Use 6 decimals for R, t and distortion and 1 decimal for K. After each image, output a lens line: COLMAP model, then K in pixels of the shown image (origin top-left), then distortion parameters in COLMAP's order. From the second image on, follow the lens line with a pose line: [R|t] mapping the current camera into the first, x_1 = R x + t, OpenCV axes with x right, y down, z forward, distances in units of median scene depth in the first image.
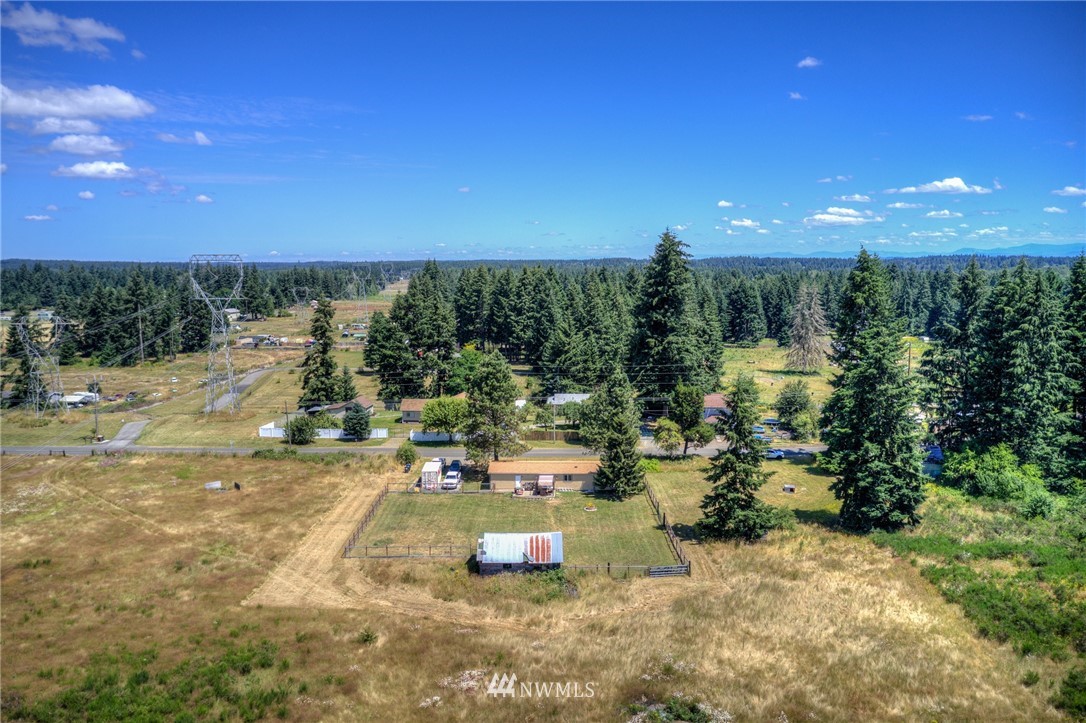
lens RADIAL K [[878.5, 0, 541.7], [0, 878.5, 359.7], [0, 0, 1]] dist [-0.079128, 0.006615]
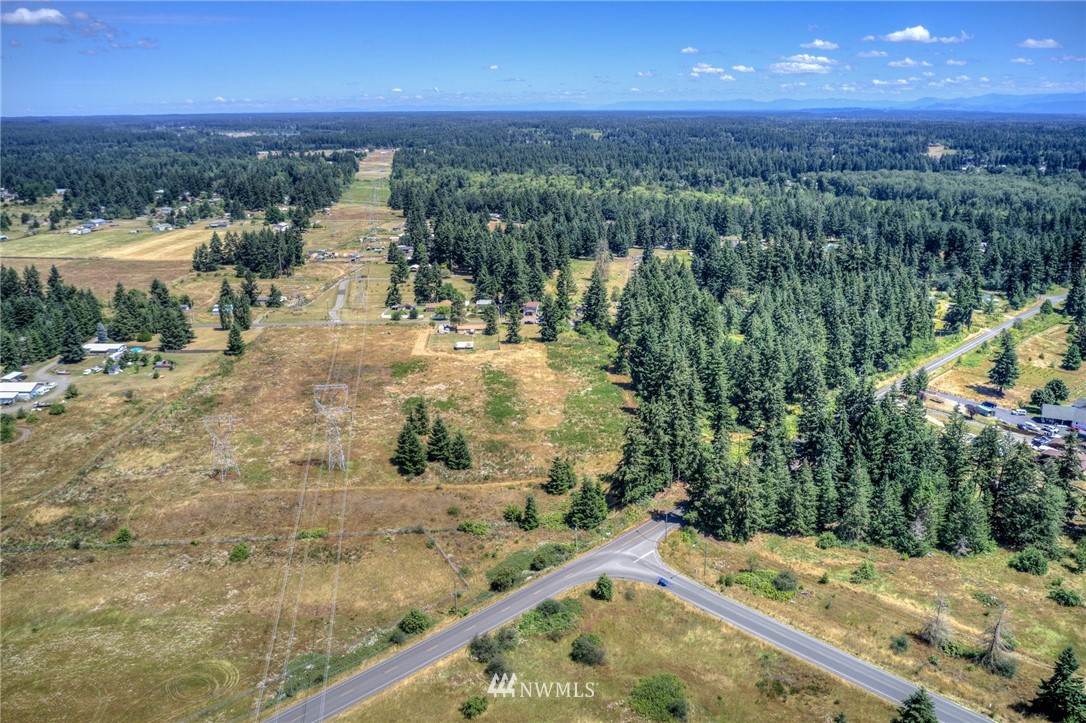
lens RADIAL K [[878.5, 0, 545.3], [0, 878.5, 360.6], [0, 0, 1]] dist [-0.079128, 0.006615]
pose [[0.998671, -0.010531, 0.050459, 0.115888], [0.001842, 0.985572, 0.169247, -0.342278], [-0.051513, -0.168929, 0.984281, -2.524674]]
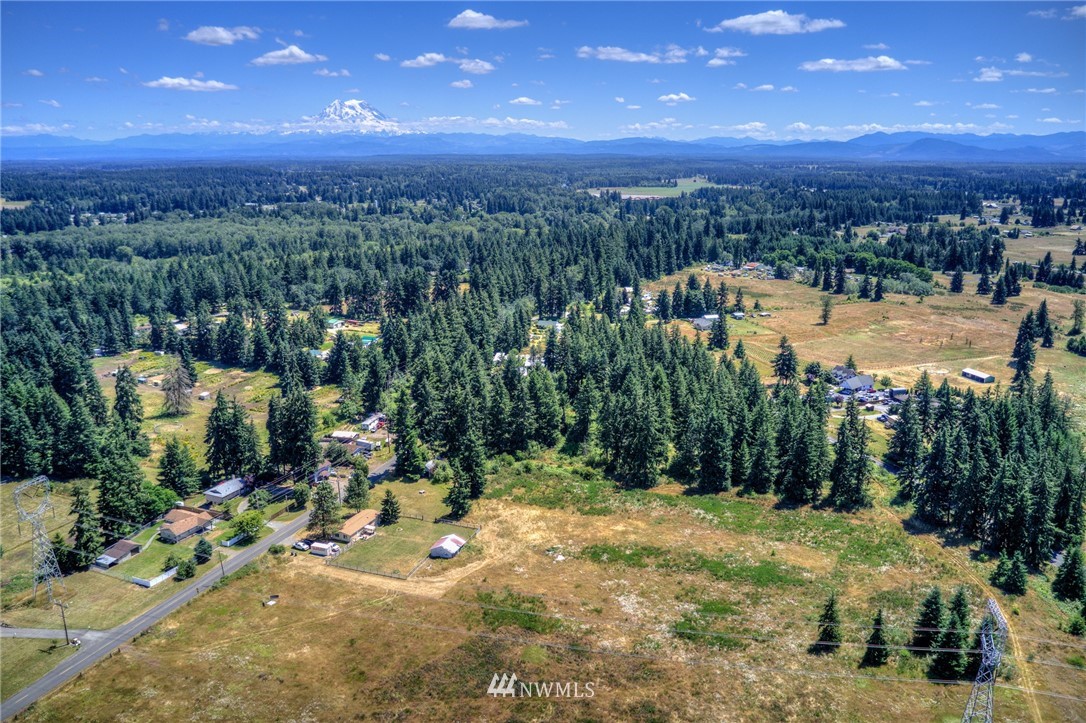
lens RADIAL K [[878.5, 0, 544.2], [0, 878.5, 364.0], [0, 0, 1]] dist [-0.079128, 0.006615]
pose [[0.323557, -0.223745, 0.919374, -1.698050], [0.109333, 0.973973, 0.198554, -0.610348], [-0.939871, 0.036274, 0.339599, -0.081424]]
